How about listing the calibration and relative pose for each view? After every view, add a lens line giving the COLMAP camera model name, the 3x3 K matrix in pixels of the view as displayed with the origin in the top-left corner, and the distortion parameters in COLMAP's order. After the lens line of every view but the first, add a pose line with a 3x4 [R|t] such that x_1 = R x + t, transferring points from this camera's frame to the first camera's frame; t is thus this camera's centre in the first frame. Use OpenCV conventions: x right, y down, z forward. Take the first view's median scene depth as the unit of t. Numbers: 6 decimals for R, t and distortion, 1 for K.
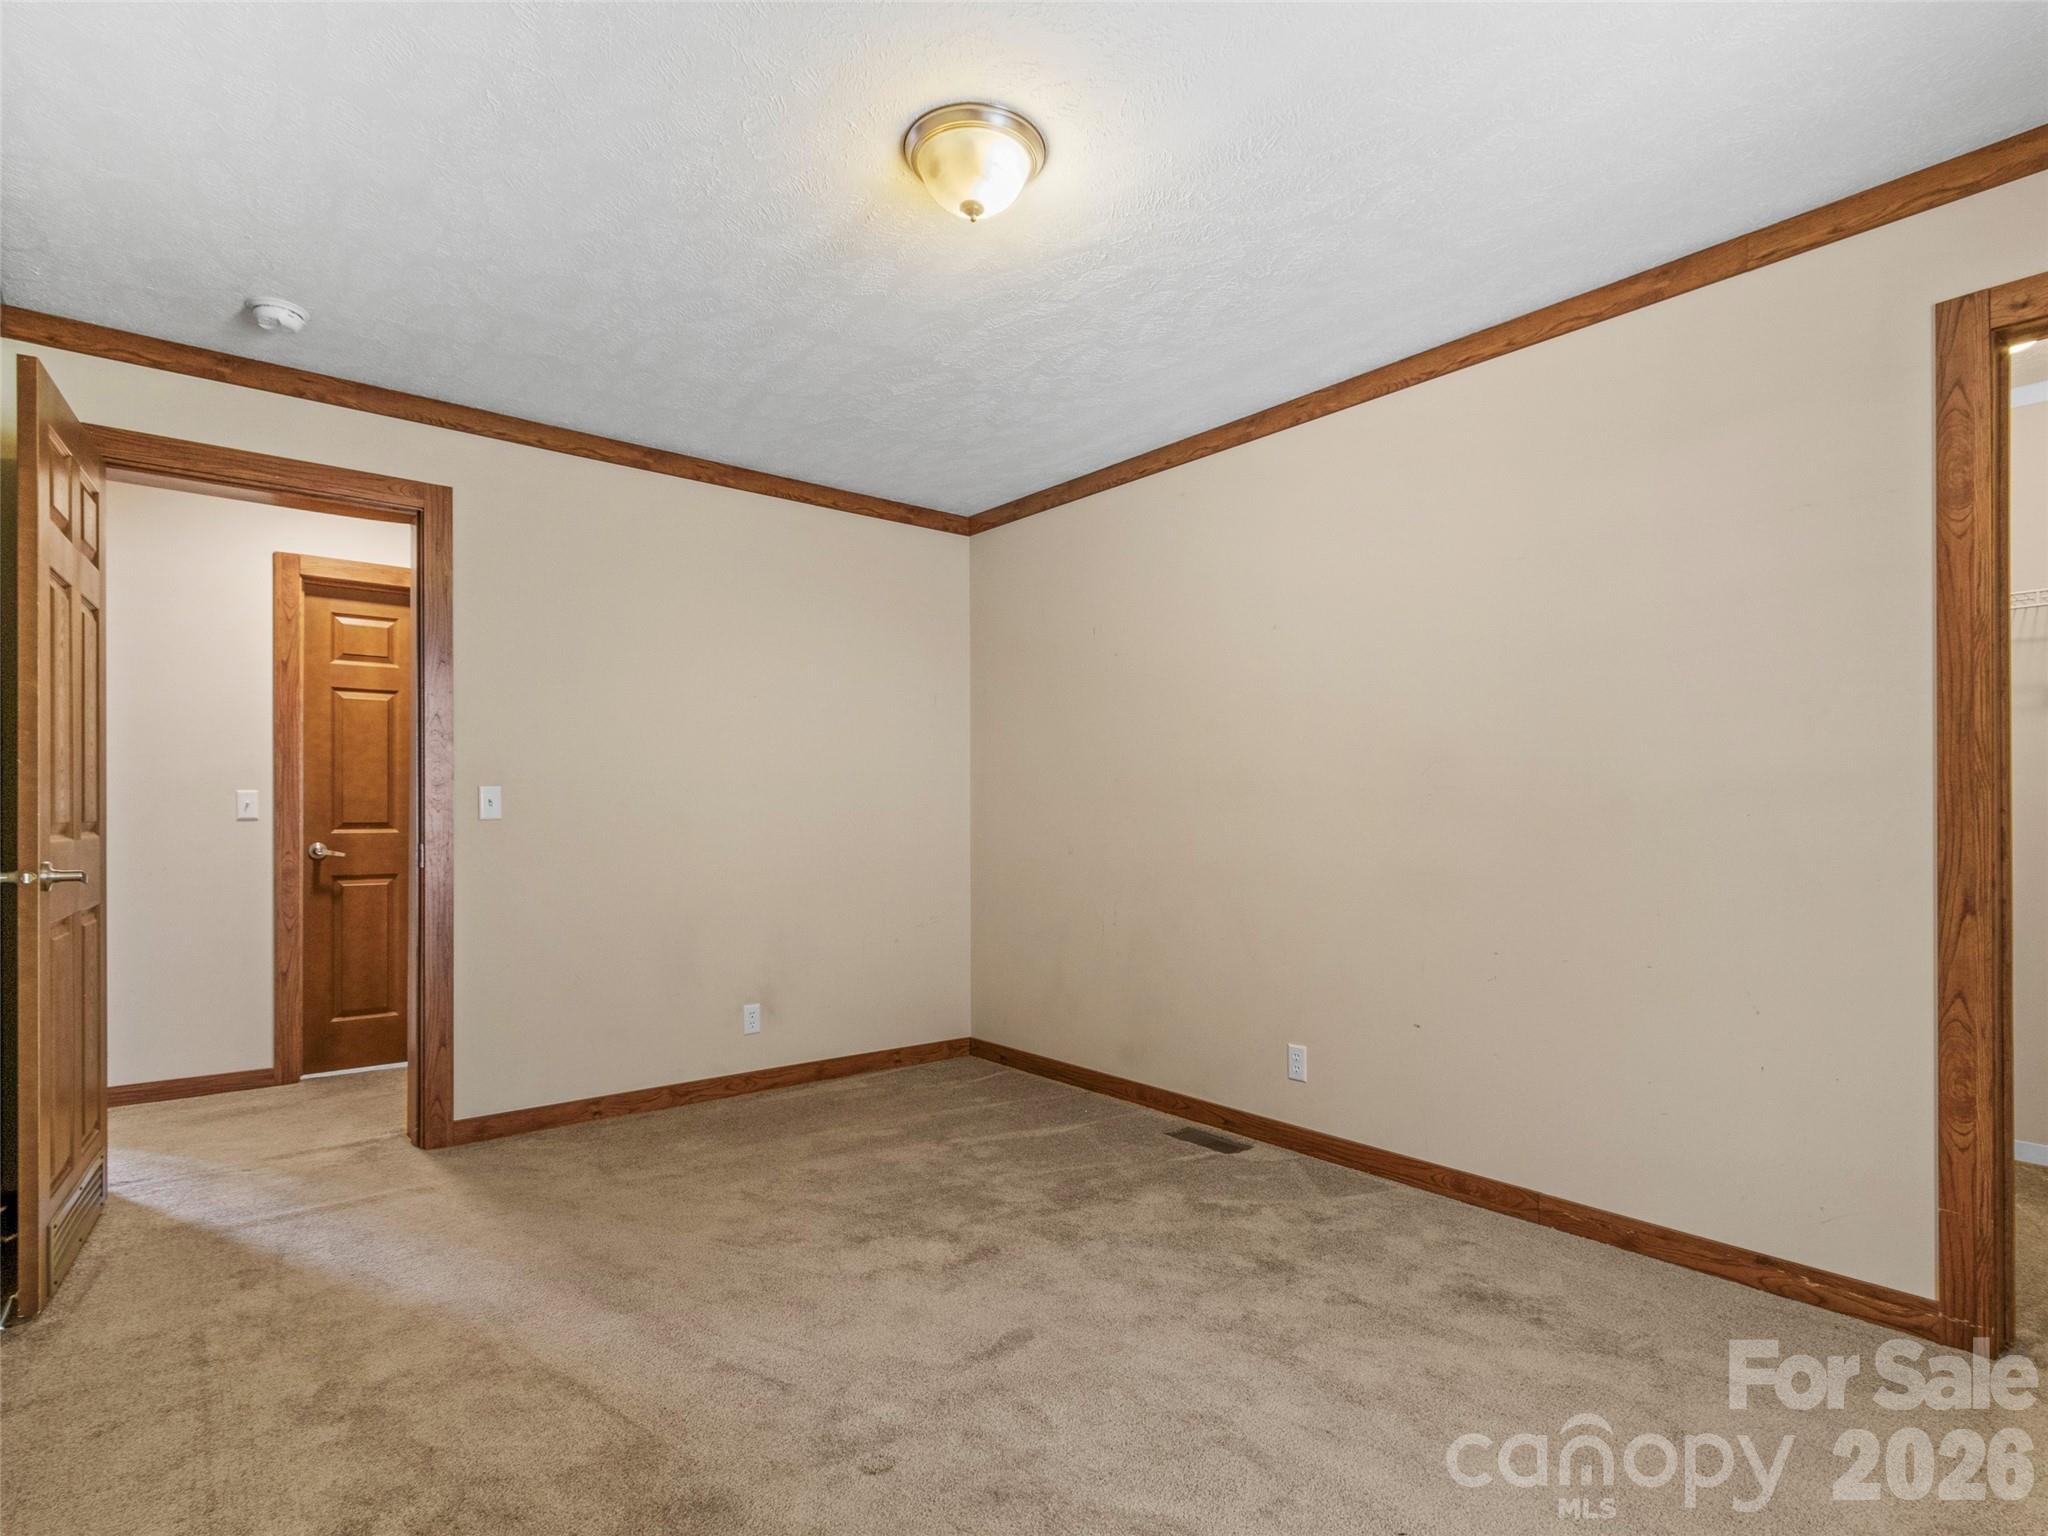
lens RADIAL K [[1042.9, 0, 1028.5], [0, 1042.9, 803.5], [0, 0, 1]] dist [0.012652, 0.000178]
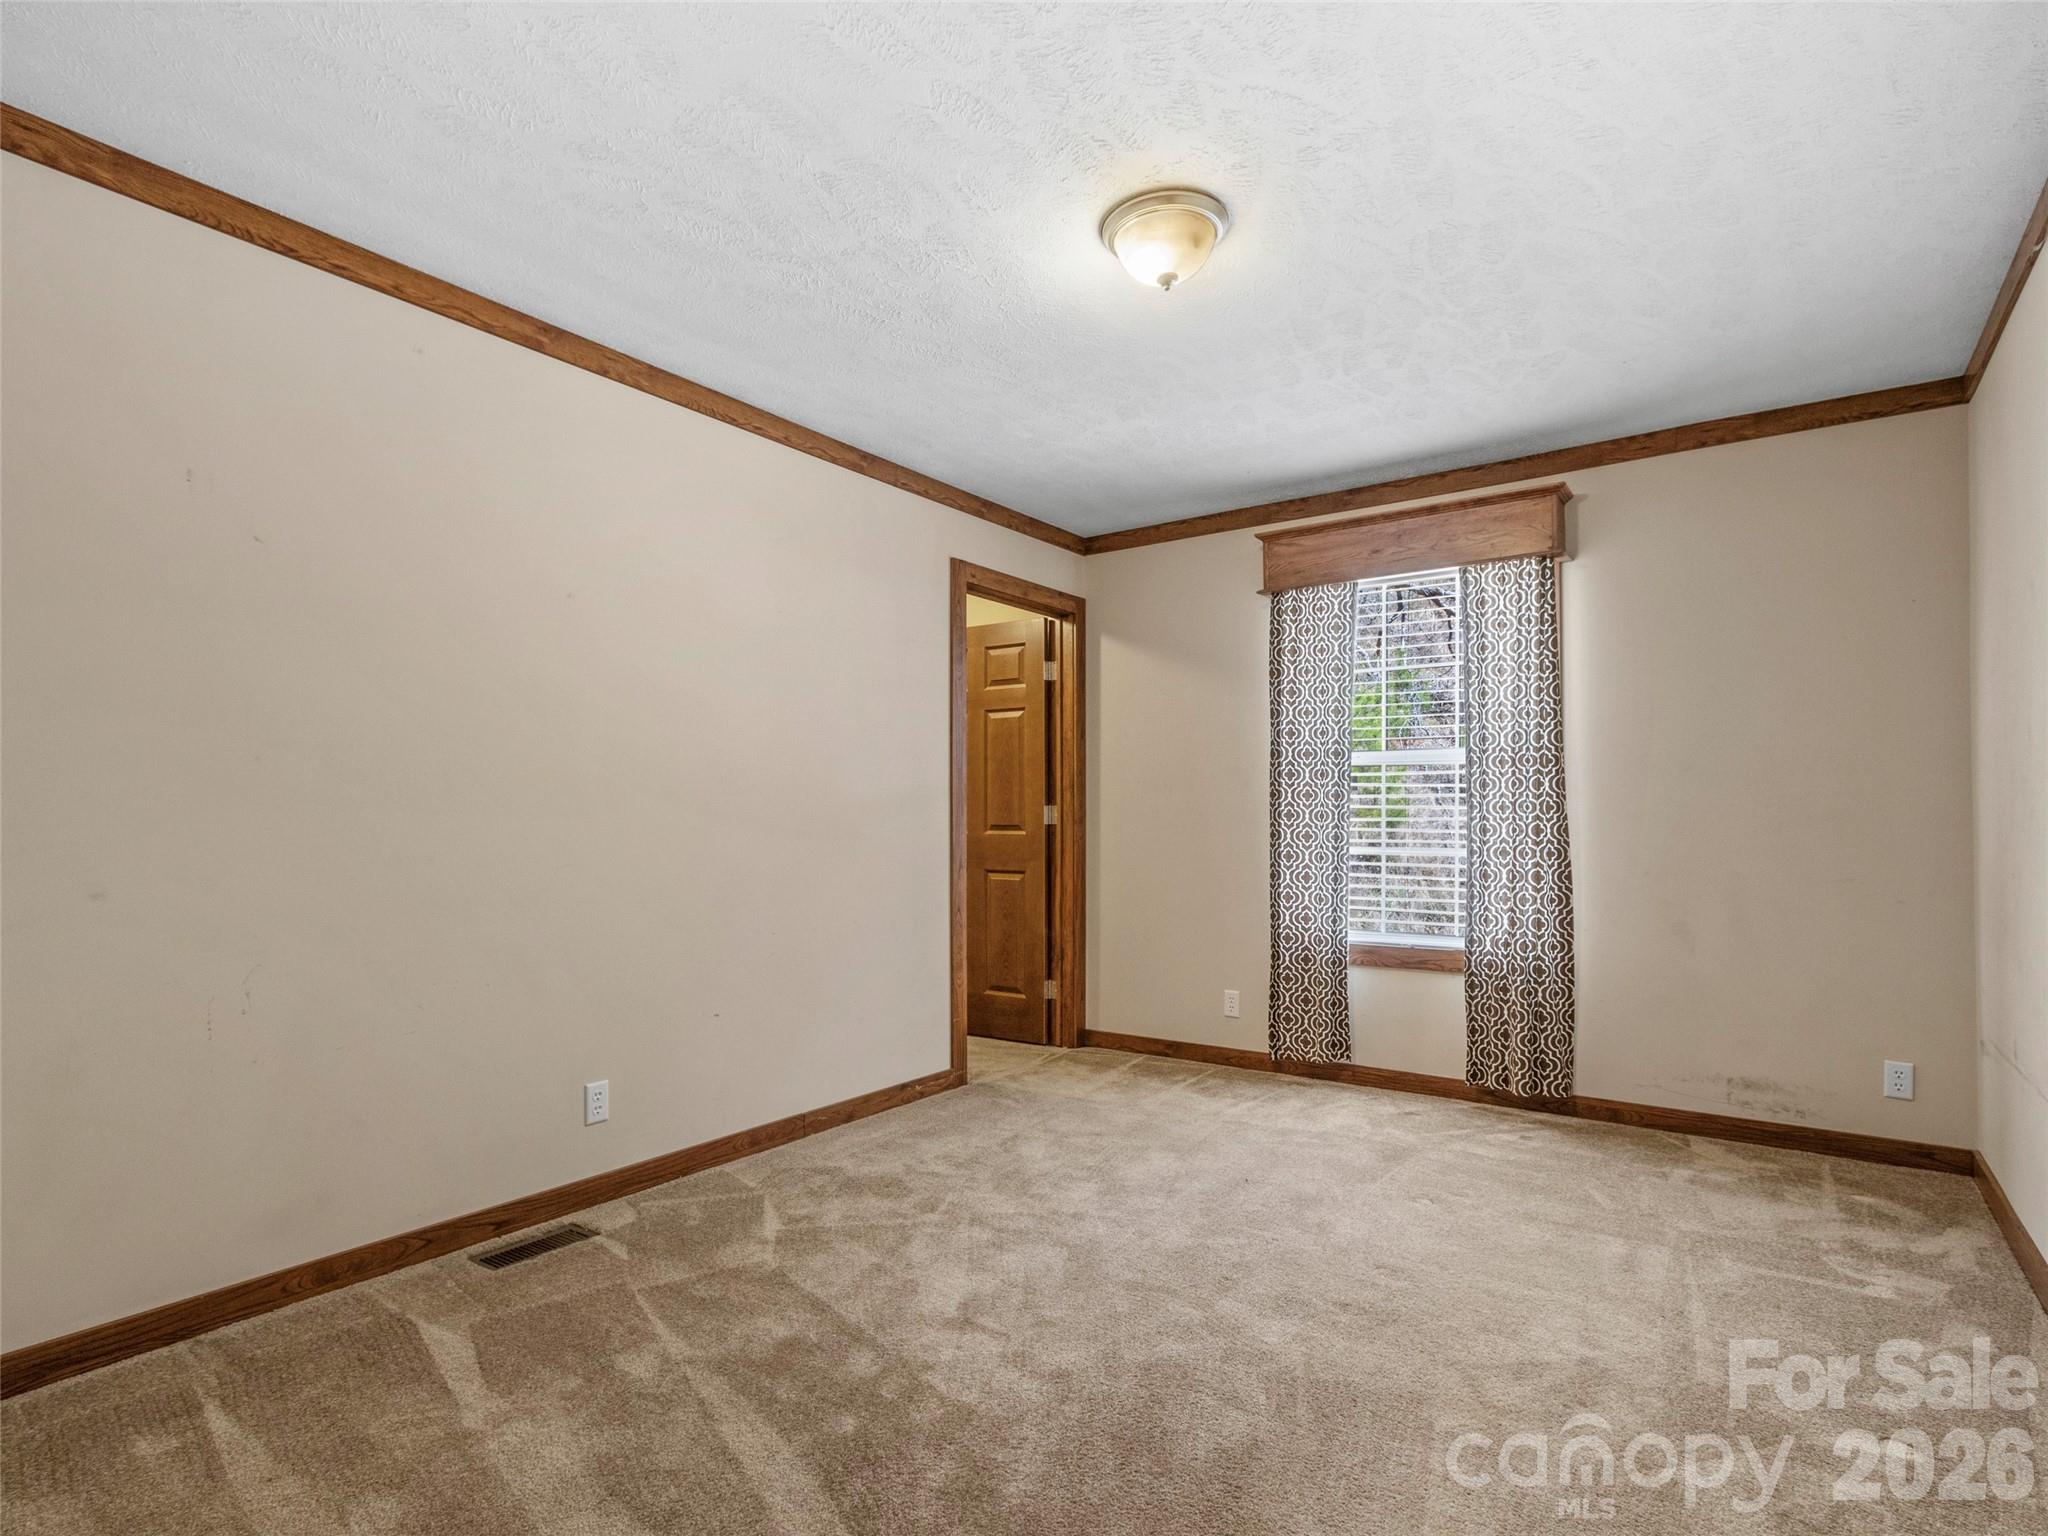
lens RADIAL K [[1060.2, 0, 1015.8], [0, 1060.2, 774.5], [0, 0, 1]] dist [0.004729, 0.000933]
pose [[-0.245919, 0.025846, 0.968946, -0.711146], [-0.025059, 0.999141, -0.033012, -0.006025], [-0.968966, -0.032399, -0.245060, 0.903121]]
